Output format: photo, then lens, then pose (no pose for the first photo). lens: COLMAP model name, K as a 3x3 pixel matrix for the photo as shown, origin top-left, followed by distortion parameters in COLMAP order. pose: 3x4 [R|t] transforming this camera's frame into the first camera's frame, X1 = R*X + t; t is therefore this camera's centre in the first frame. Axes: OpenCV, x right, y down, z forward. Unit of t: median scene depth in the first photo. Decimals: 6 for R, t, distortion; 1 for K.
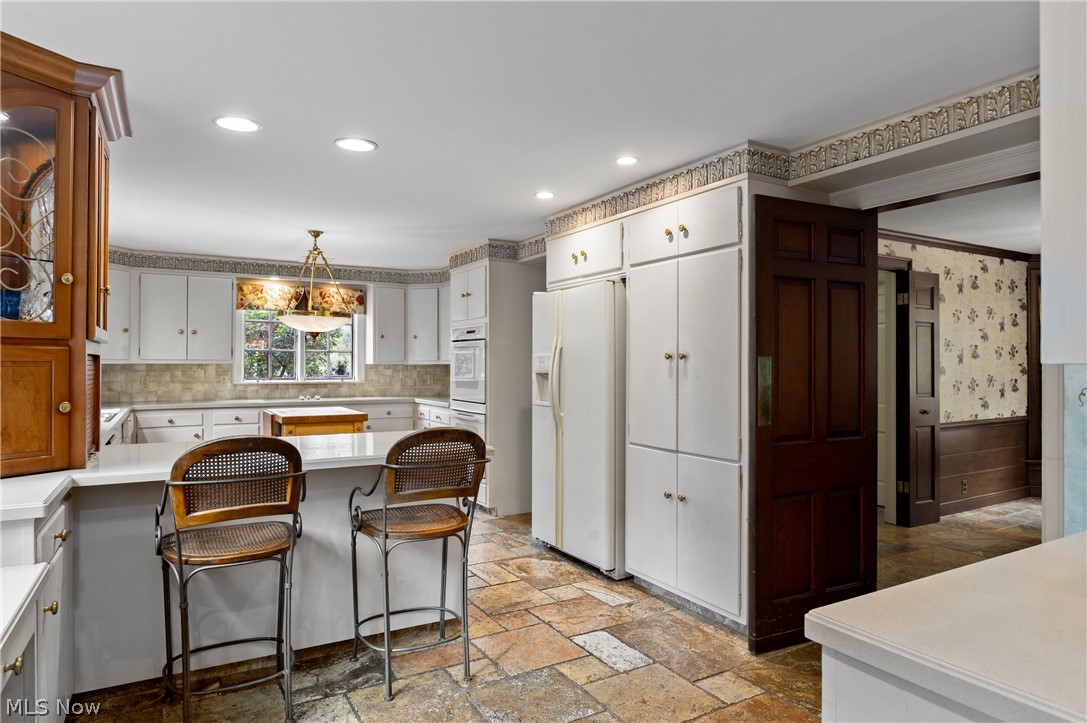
lens RADIAL K [[648.2, 0, 543.5], [0, 648.2, 361.5], [0, 0, 1]] dist [-0.000593, 0.000587]
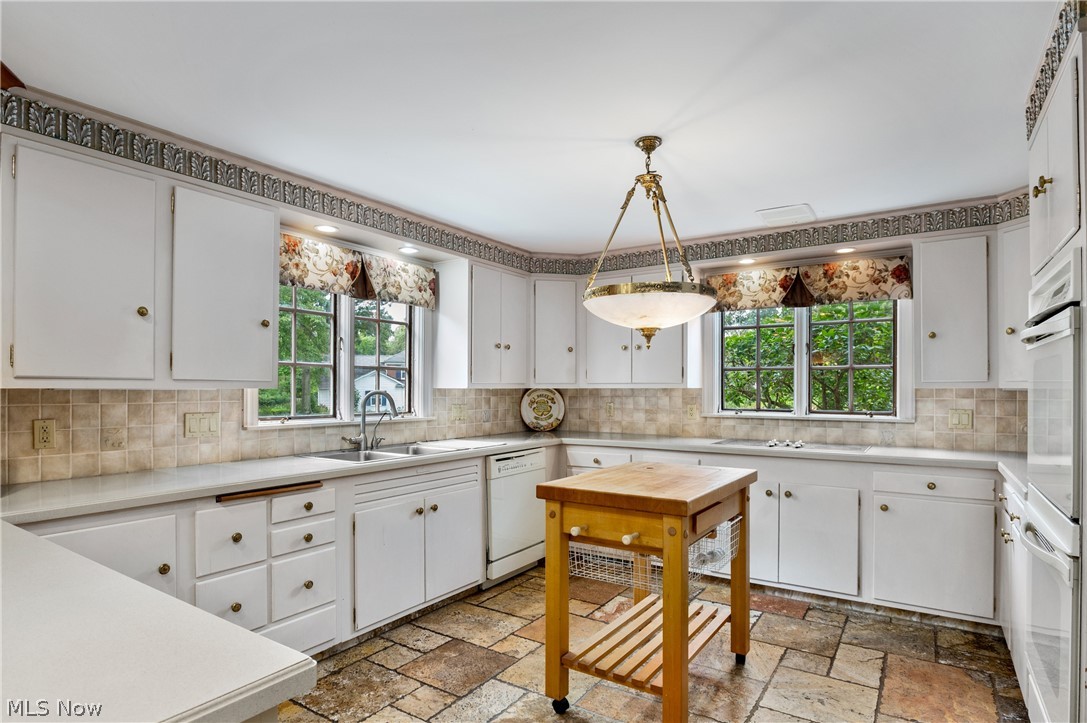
lens RADIAL K [[589.9, 0, 545.3], [0, 589.9, 386.5], [0, 0, 1]] dist [-0.002240, -0.000328]
pose [[0.452834, -0.004039, -0.891586, 0.033503], [0.005449, 0.999984, -0.001762, 0.001722], [0.891578, -0.004060, 0.452848, 0.534958]]
